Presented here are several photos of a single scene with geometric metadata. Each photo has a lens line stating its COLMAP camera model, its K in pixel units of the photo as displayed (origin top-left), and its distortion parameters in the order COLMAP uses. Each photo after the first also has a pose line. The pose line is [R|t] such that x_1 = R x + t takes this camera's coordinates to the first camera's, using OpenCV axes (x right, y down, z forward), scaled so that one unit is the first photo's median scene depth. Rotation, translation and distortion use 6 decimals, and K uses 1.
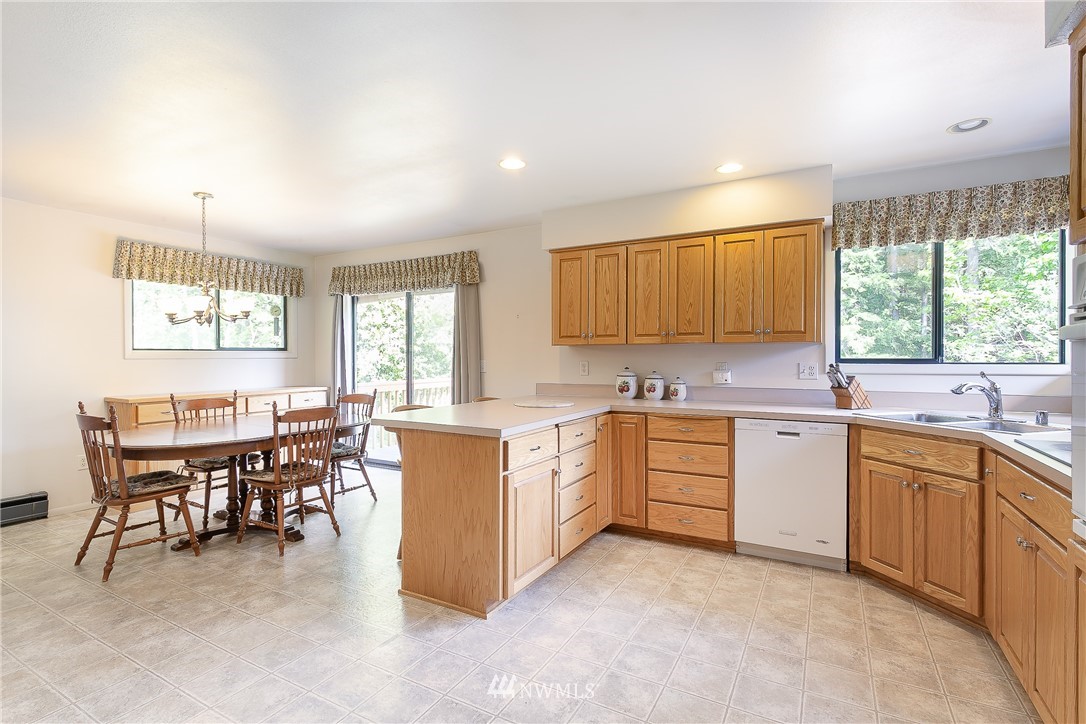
lens RADIAL K [[508.0, 0, 549.0], [0, 508.0, 360.1], [0, 0, 1]] dist [-0.003466, 0.002516]
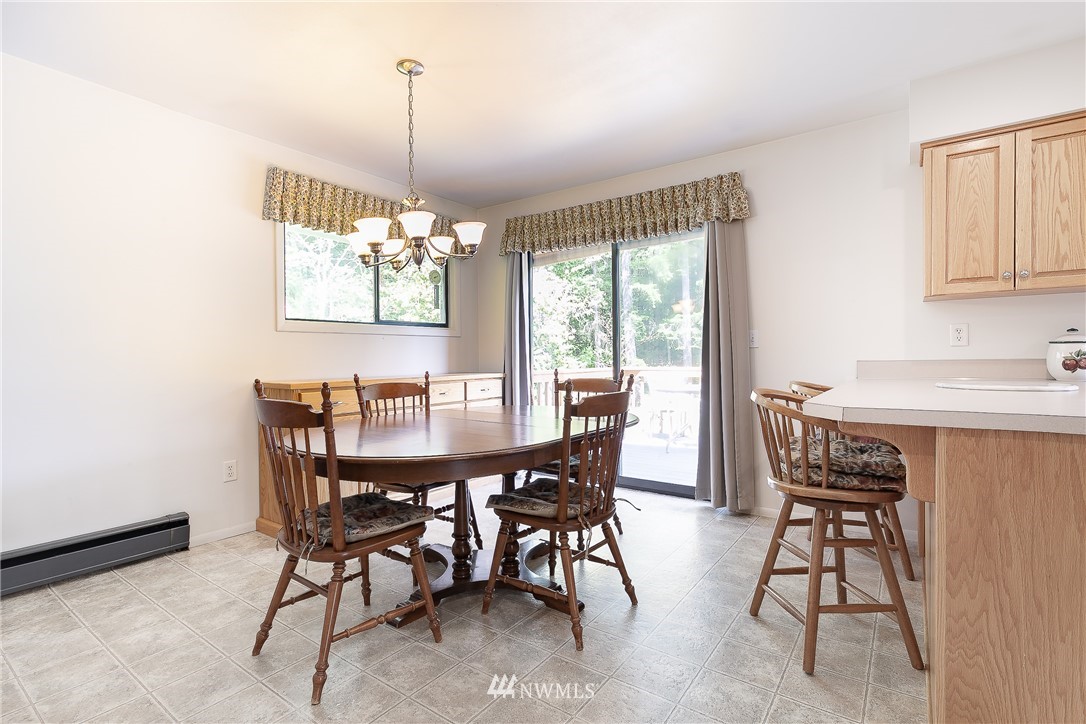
lens RADIAL K [[508.0, 0, 550.0], [0, 508.0, 358.2], [0, 0, 1]] dist [-0.003466, 0.002516]
pose [[0.994054, -0.006813, -0.108673, -0.404641], [0.006506, 0.999974, -0.003173, 0.047861], [0.108692, 0.002447, 0.994072, 0.346942]]
